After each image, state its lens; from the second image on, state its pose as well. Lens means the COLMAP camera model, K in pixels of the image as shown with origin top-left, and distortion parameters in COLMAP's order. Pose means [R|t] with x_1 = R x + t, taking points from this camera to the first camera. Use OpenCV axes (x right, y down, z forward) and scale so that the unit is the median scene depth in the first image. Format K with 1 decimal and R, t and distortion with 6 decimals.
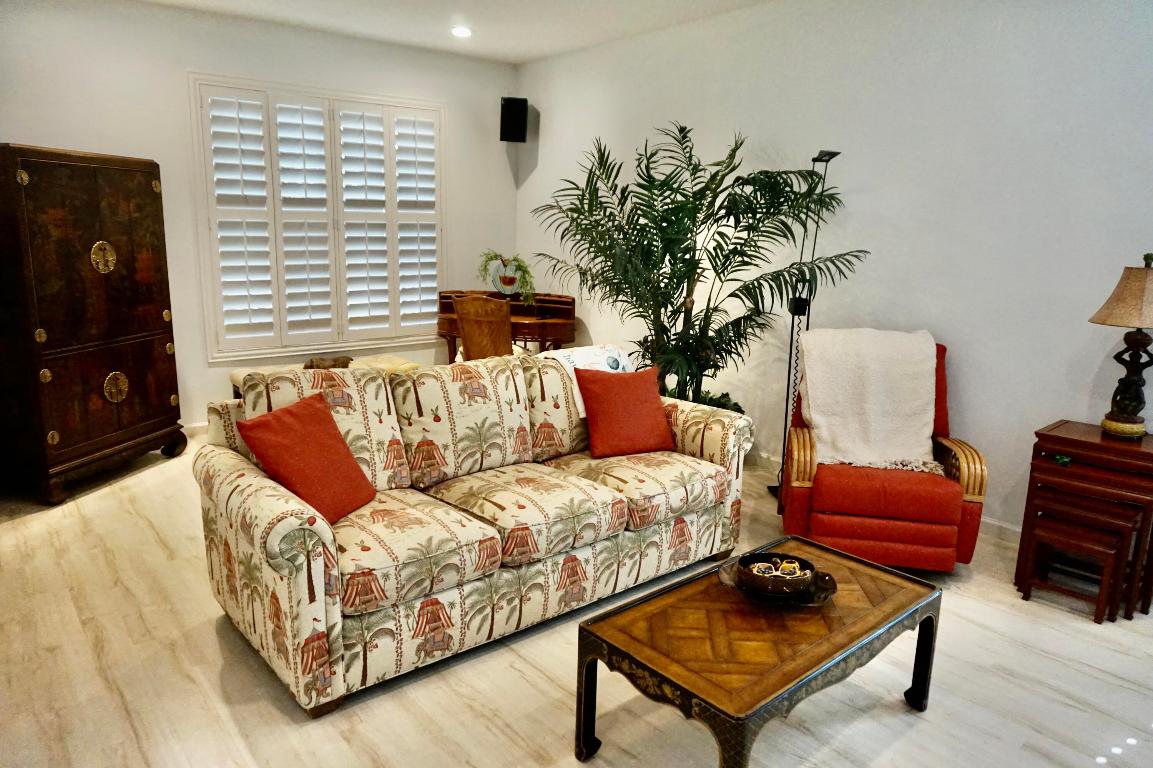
lens RADIAL K [[776.4, 0, 576.5], [0, 776.4, 384.0], [0, 0, 1]] dist [-0.005329, 0.000510]
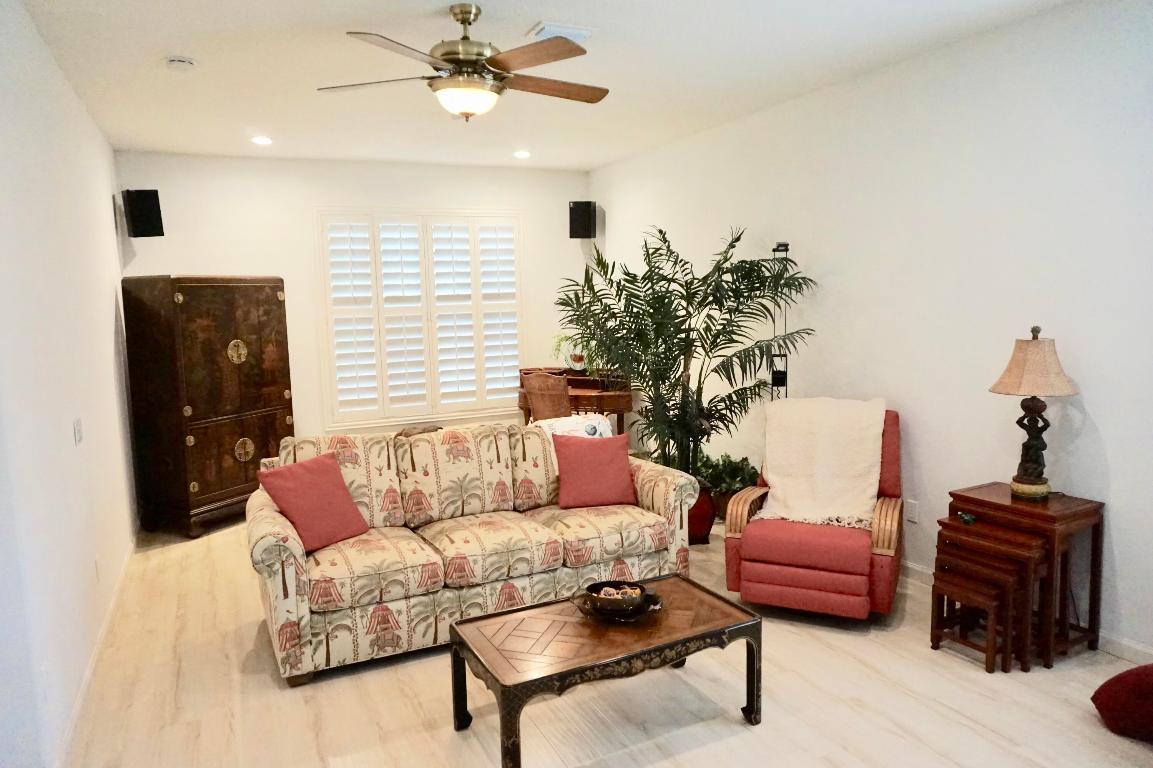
lens RADIAL K [[784.3, 0, 576.5], [0, 784.3, 384.0], [0, 0, 1]] dist [-0.002510, 0.000809]
pose [[0.969684, -0.017687, -0.243721, 0.357979], [-0.003980, 0.996102, -0.088121, 0.010051], [0.244329, 0.086420, 0.965834, -0.194865]]
